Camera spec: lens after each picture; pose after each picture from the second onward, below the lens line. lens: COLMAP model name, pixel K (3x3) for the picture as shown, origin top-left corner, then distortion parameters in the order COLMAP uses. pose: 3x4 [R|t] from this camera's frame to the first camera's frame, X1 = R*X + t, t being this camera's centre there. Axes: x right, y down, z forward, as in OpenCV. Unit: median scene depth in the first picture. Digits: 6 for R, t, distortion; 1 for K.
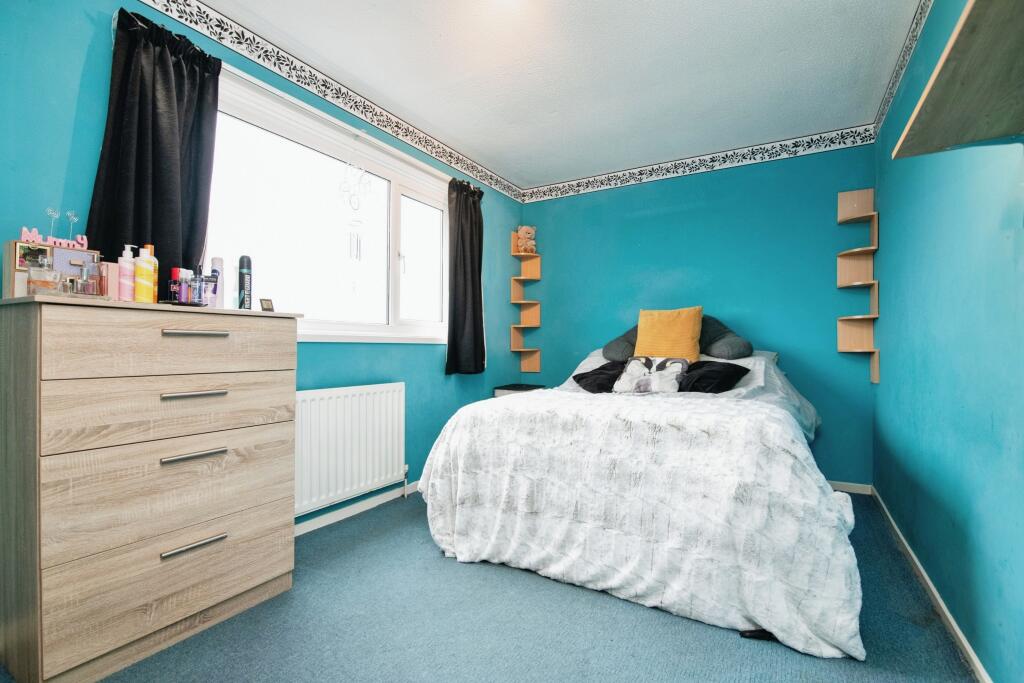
lens RADIAL K [[474.8, 0, 512.0], [0, 474.8, 341.5], [0, 0, 1]] dist [-0.001898, -0.000279]
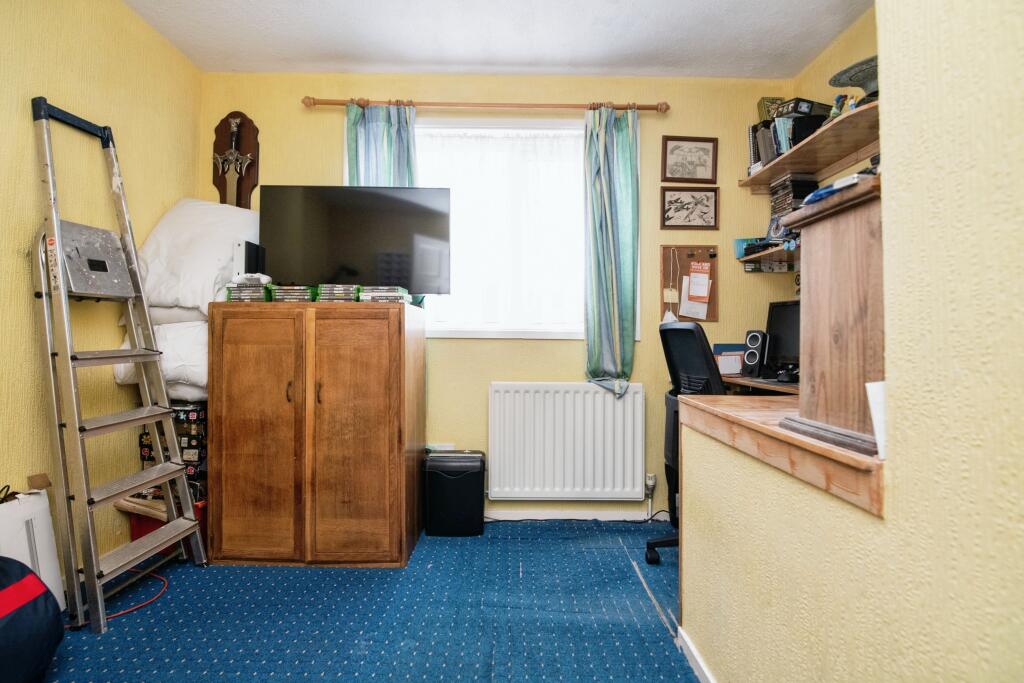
lens RADIAL K [[474.8, 0, 512.0], [0, 474.8, 341.5], [0, 0, 1]] dist [-0.001898, -0.000279]
pose [[0.514824, 0.011861, -0.857214, 0.431045], [0.009971, 0.999754, 0.019821, -0.008677], [0.857238, -0.018752, 0.514579, 0.404304]]
